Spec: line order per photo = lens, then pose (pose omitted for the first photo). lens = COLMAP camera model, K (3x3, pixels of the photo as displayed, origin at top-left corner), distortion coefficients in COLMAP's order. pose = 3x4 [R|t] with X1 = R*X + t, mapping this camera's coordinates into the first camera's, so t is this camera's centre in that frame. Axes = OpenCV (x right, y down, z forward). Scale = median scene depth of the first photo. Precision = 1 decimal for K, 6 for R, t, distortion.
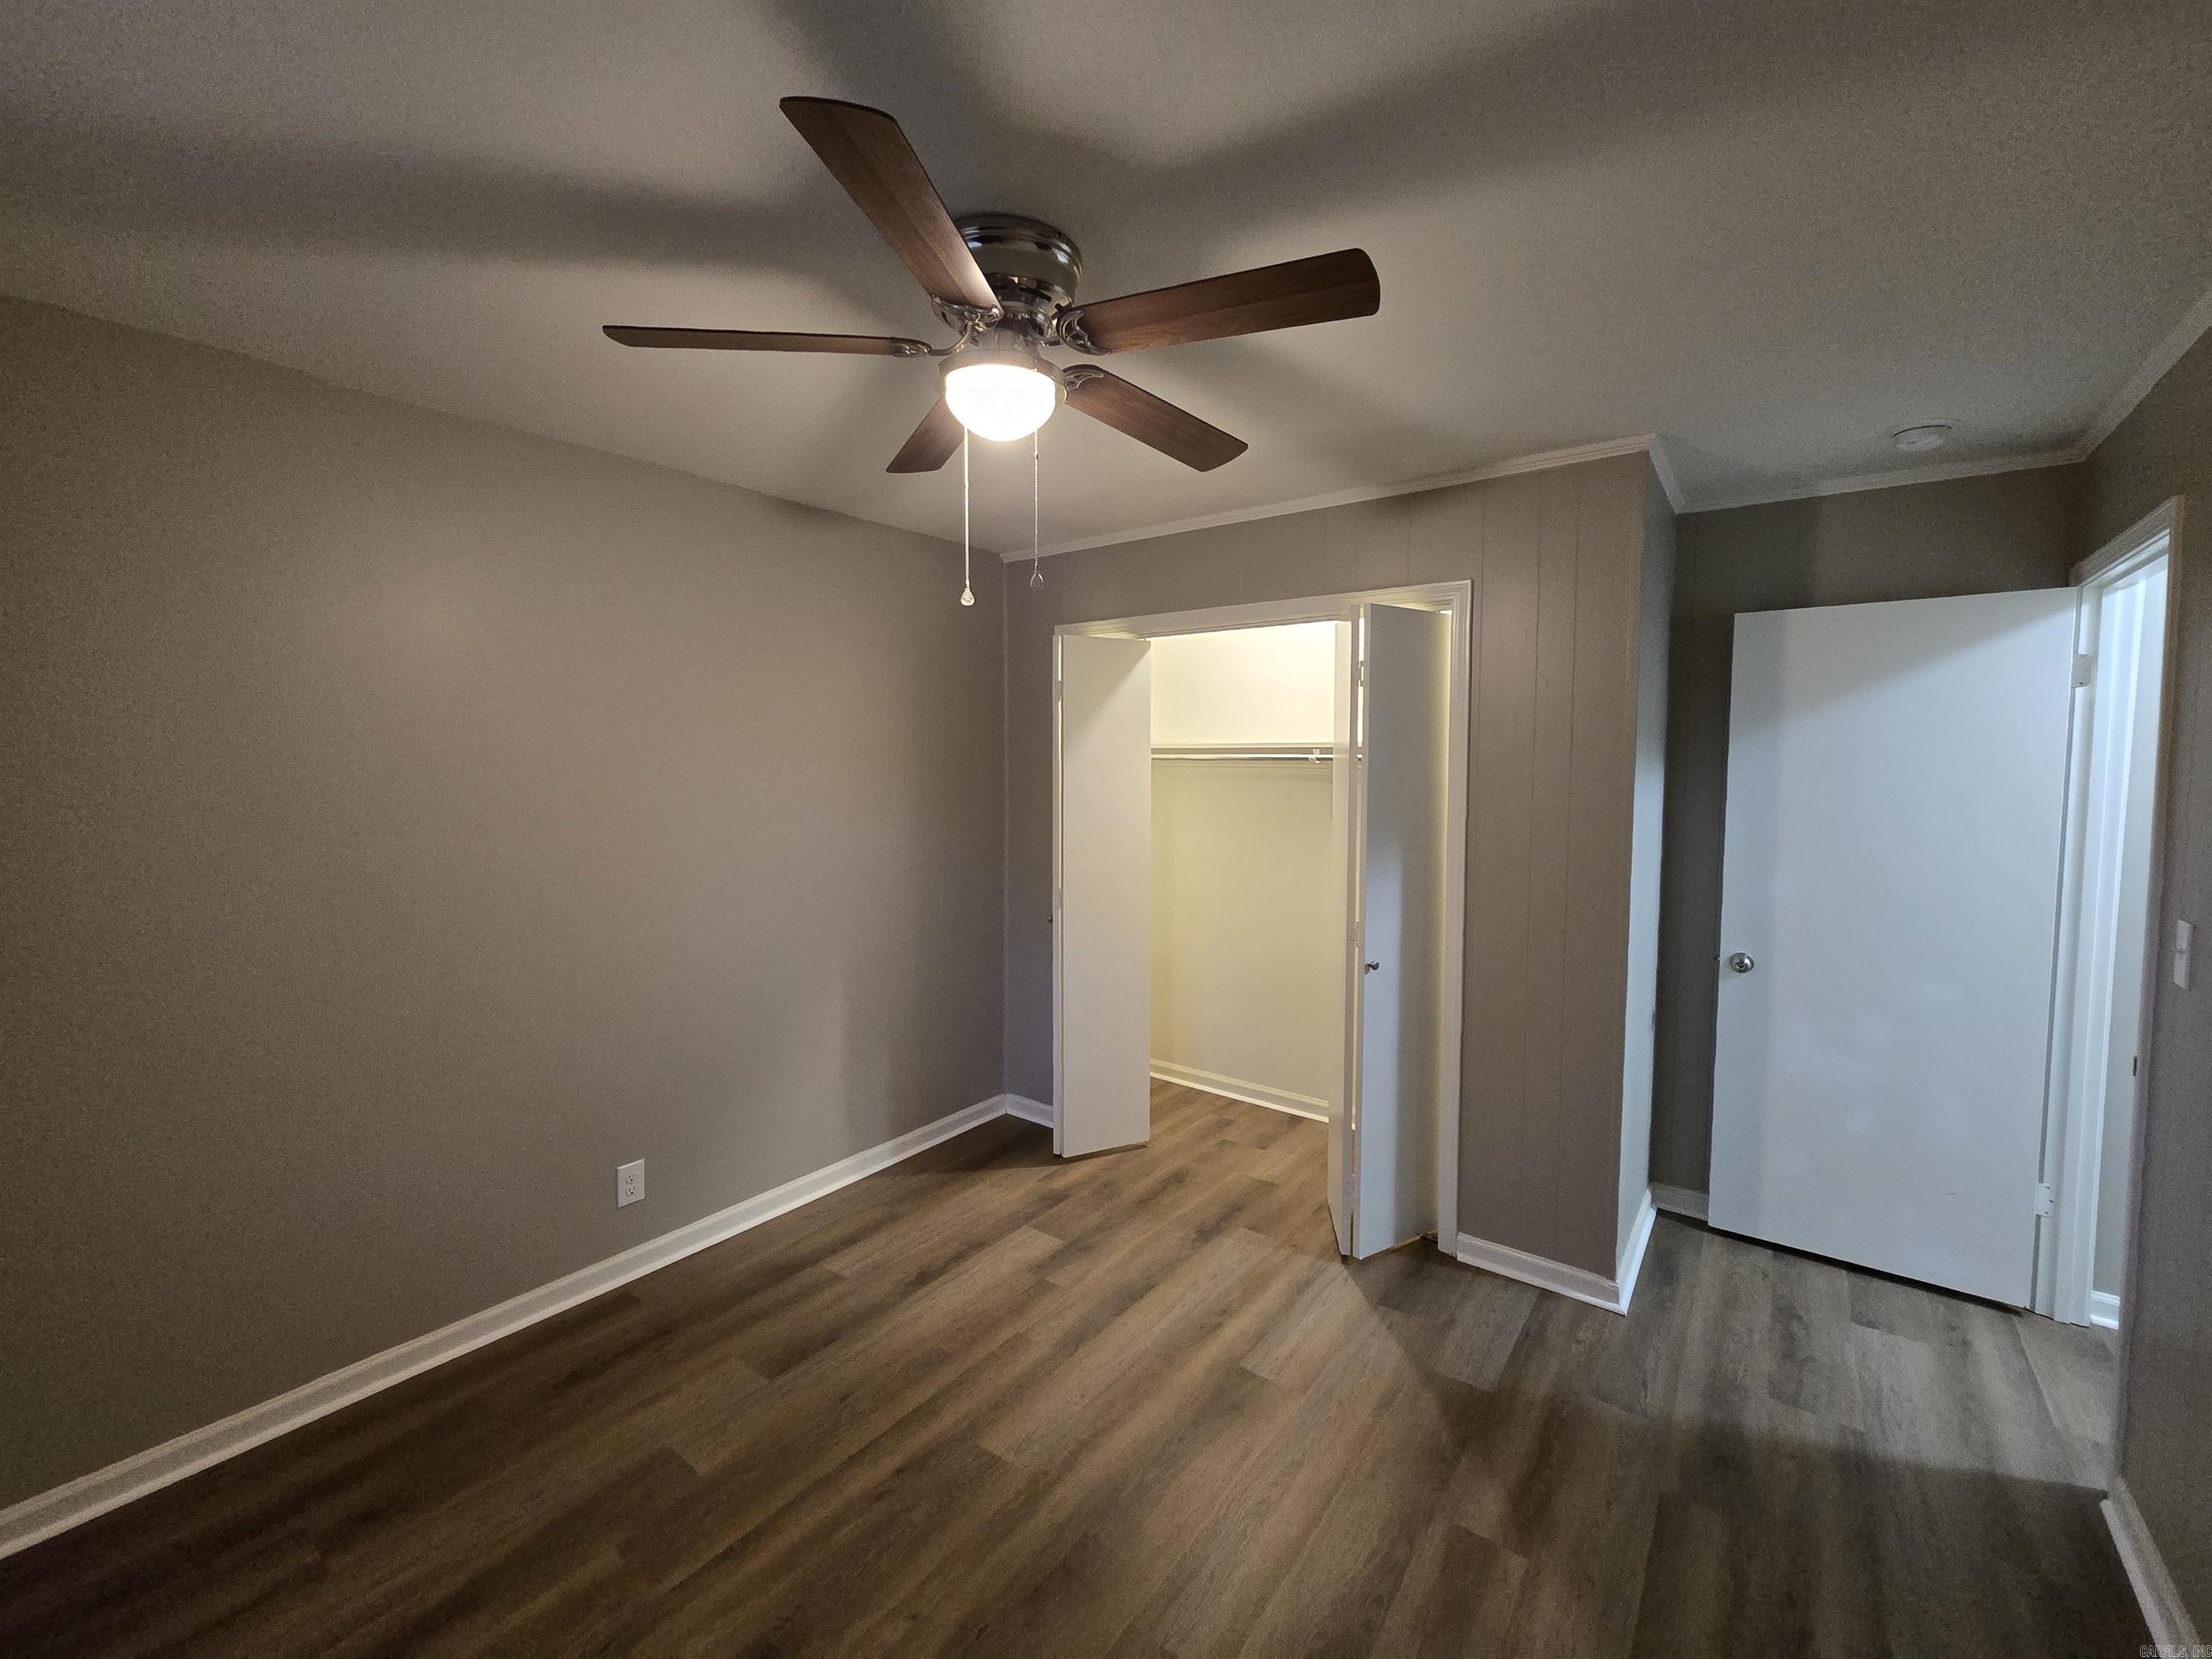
lens RADIAL K [[911.8, 0, 1111.1], [0, 911.8, 815.4], [0, 0, 1]] dist [0.000724, 0.000231]
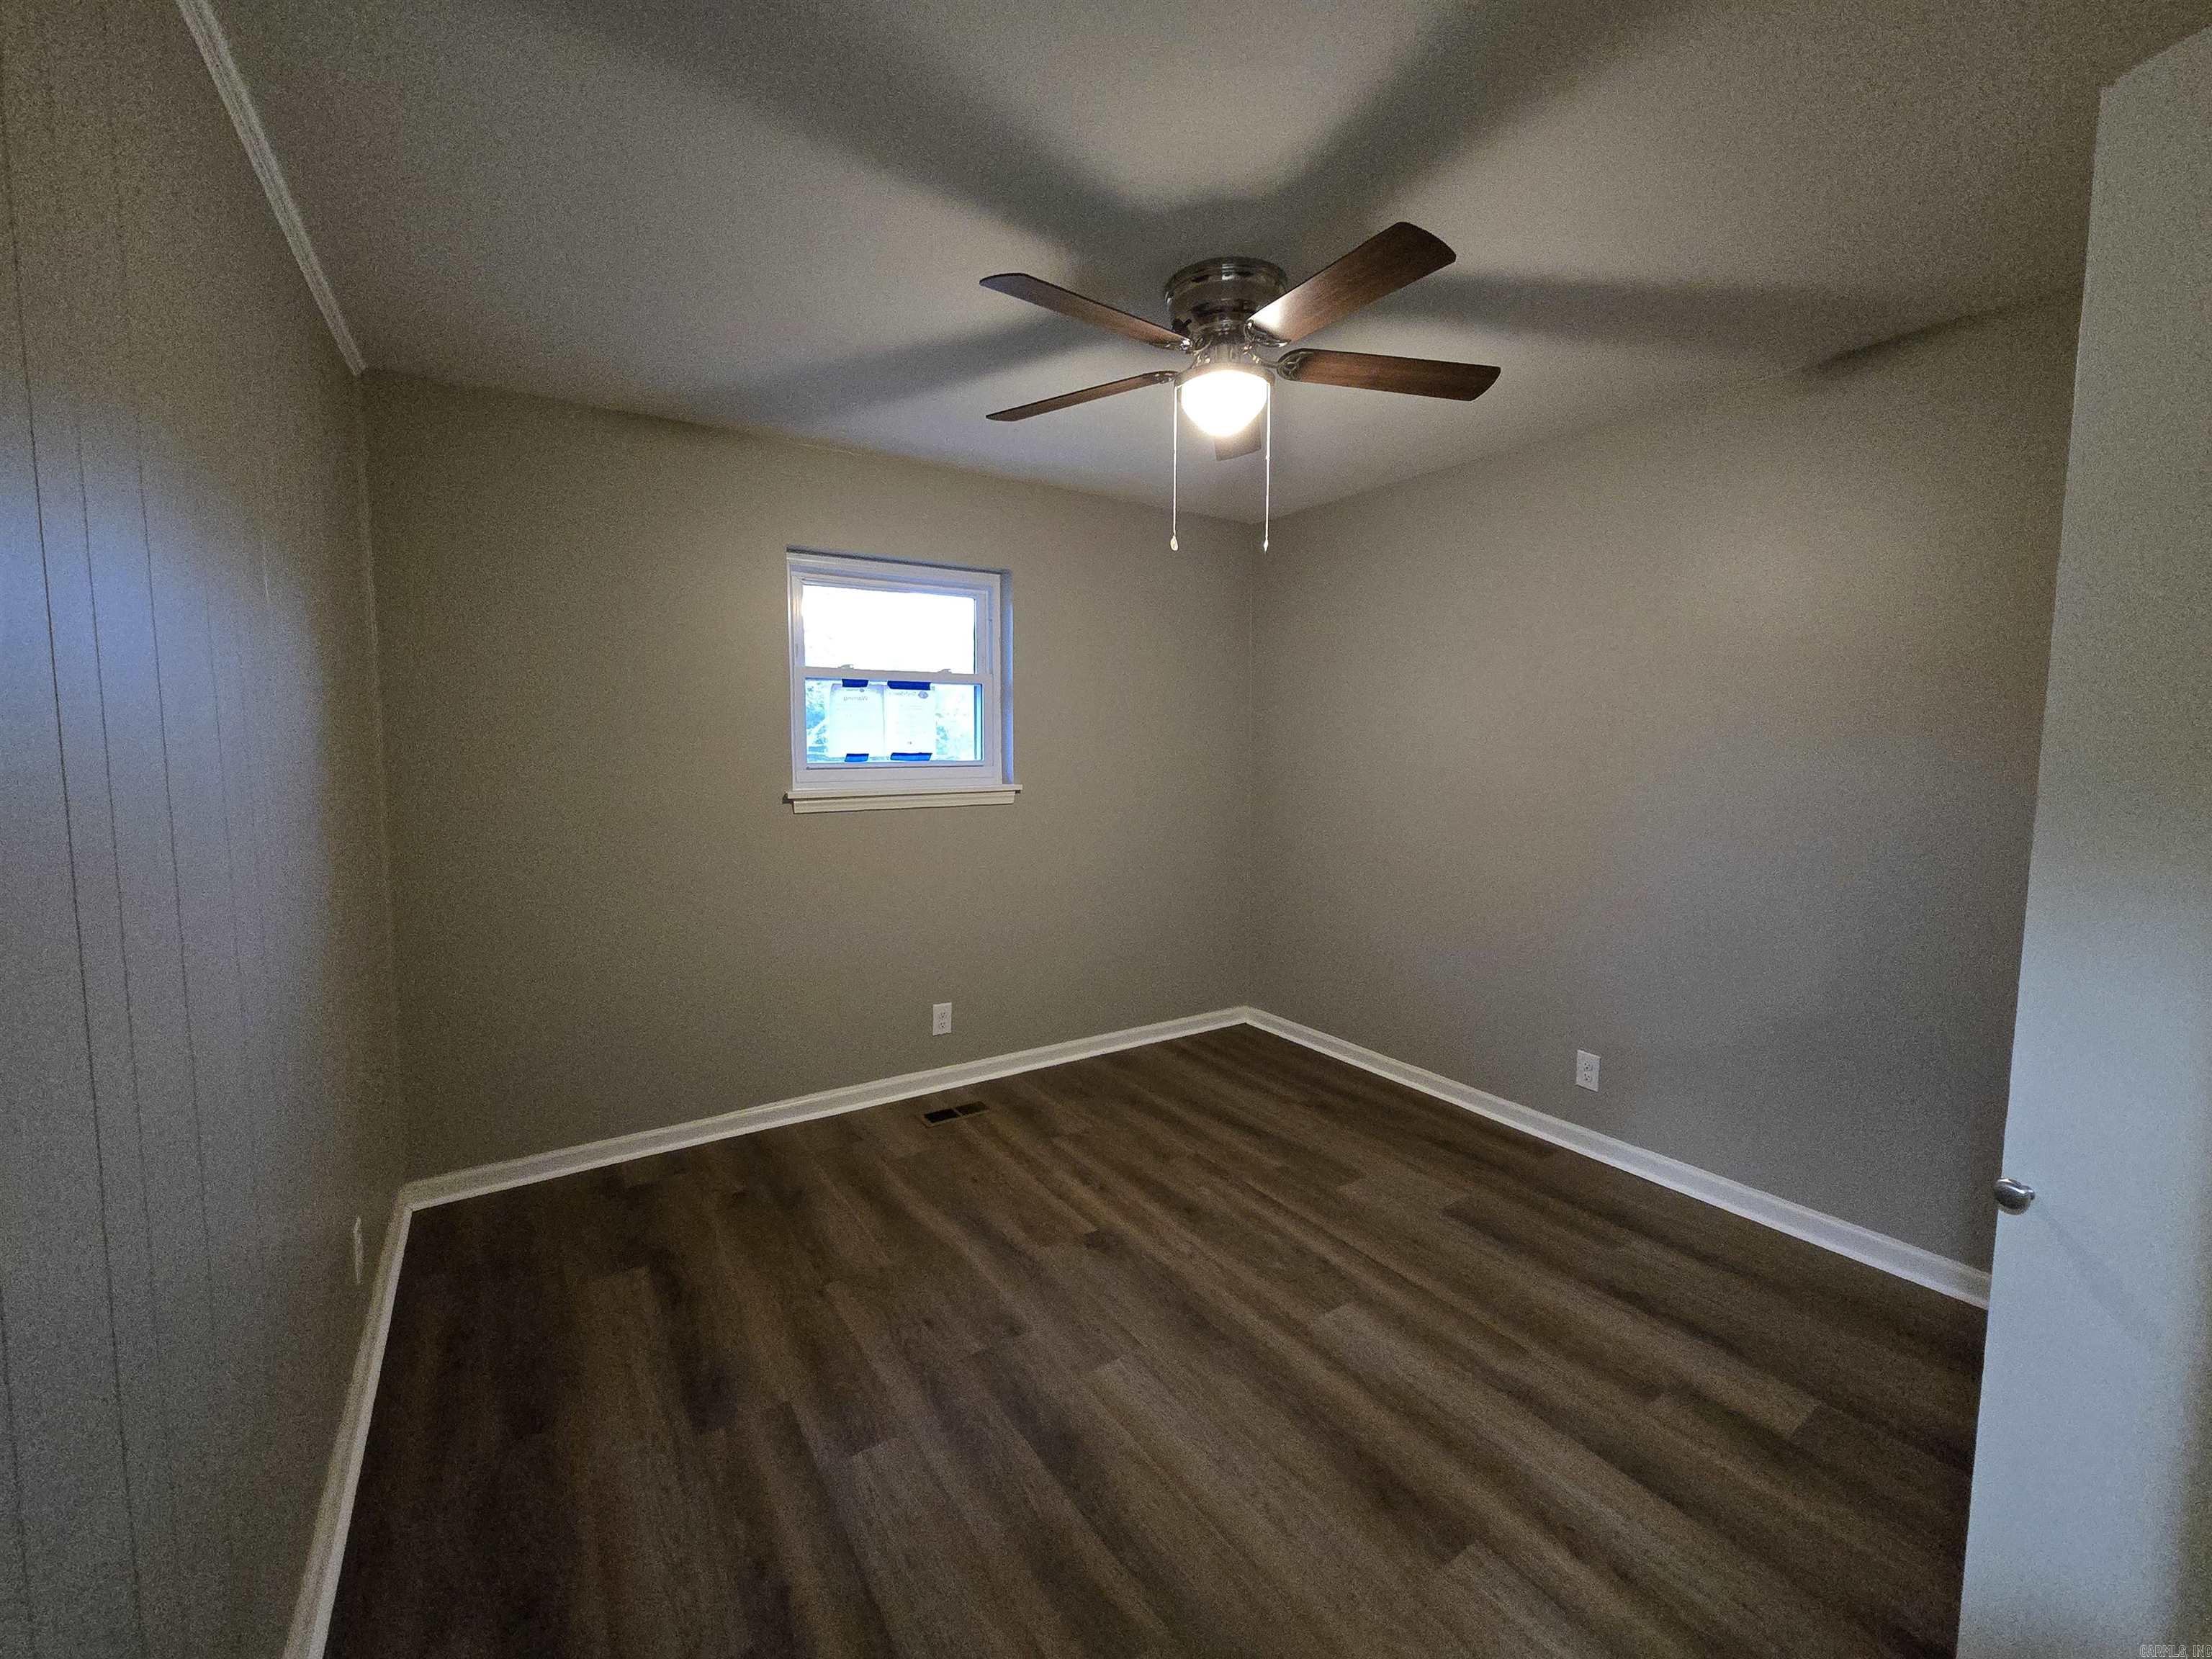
lens RADIAL K [[911.8, 0, 1111.1], [0, 911.8, 815.4], [0, 0, 1]] dist [0.000724, 0.000231]
pose [[-0.335785, 0.074383, -0.938997, 1.018310], [-0.056305, 0.993510, 0.098836, 0.012956], [0.940254, 0.086058, -0.329418, 1.124186]]
